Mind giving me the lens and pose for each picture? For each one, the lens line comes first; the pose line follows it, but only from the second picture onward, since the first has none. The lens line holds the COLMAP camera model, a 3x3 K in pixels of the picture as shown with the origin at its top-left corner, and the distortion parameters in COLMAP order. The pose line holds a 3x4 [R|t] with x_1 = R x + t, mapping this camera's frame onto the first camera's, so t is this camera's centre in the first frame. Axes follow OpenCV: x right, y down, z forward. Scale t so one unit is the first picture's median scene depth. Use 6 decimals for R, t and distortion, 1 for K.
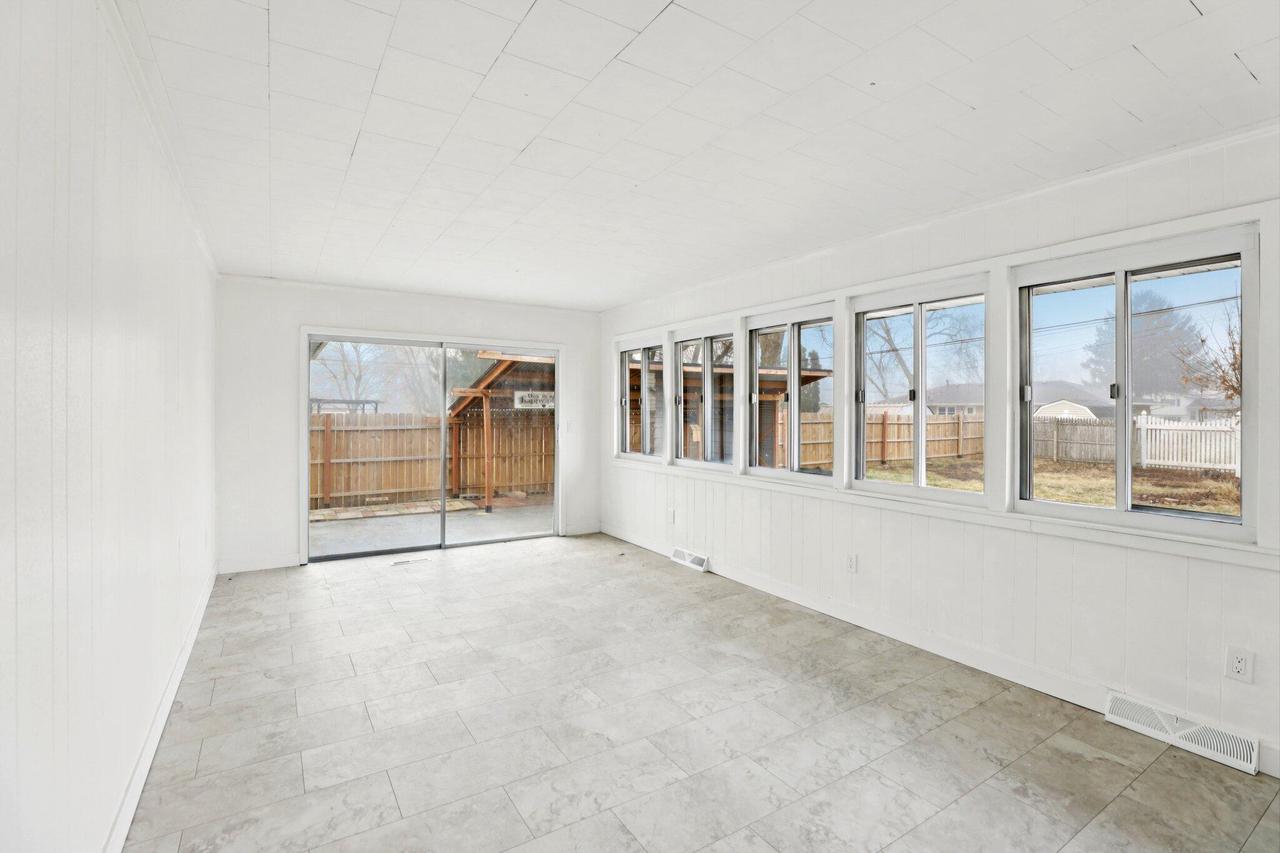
lens RADIAL K [[587.4, 0, 644.9], [0, 587.4, 411.5], [0, 0, 1]] dist [-0.041852, 0.012705]
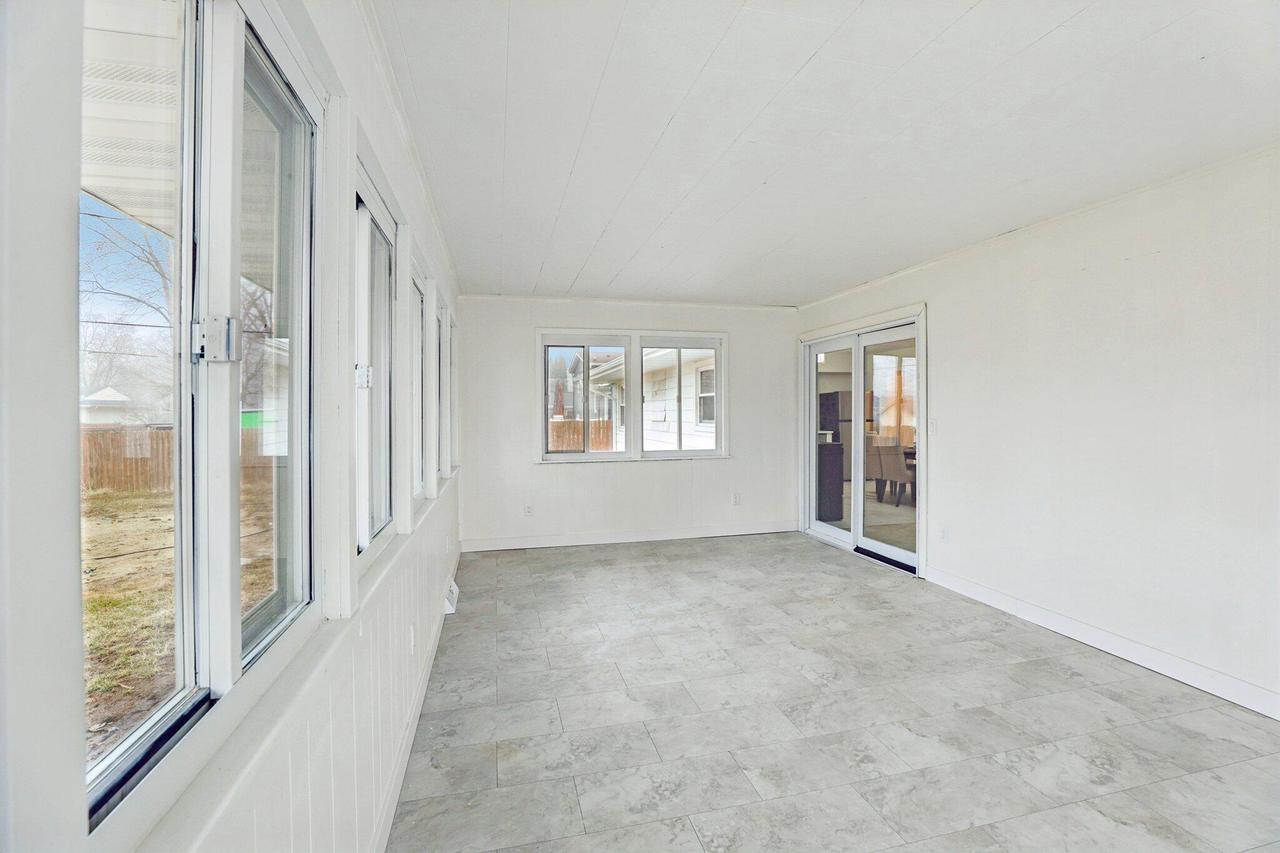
lens RADIAL K [[587.4, 0, 644.9], [0, 587.4, 411.5], [0, 0, 1]] dist [-0.041852, 0.012705]
pose [[-0.947152, -0.000559, 0.320785, -0.136063], [0.002204, 0.999964, 0.008250, -0.002326], [-0.320778, 0.008521, -0.947116, 1.938079]]
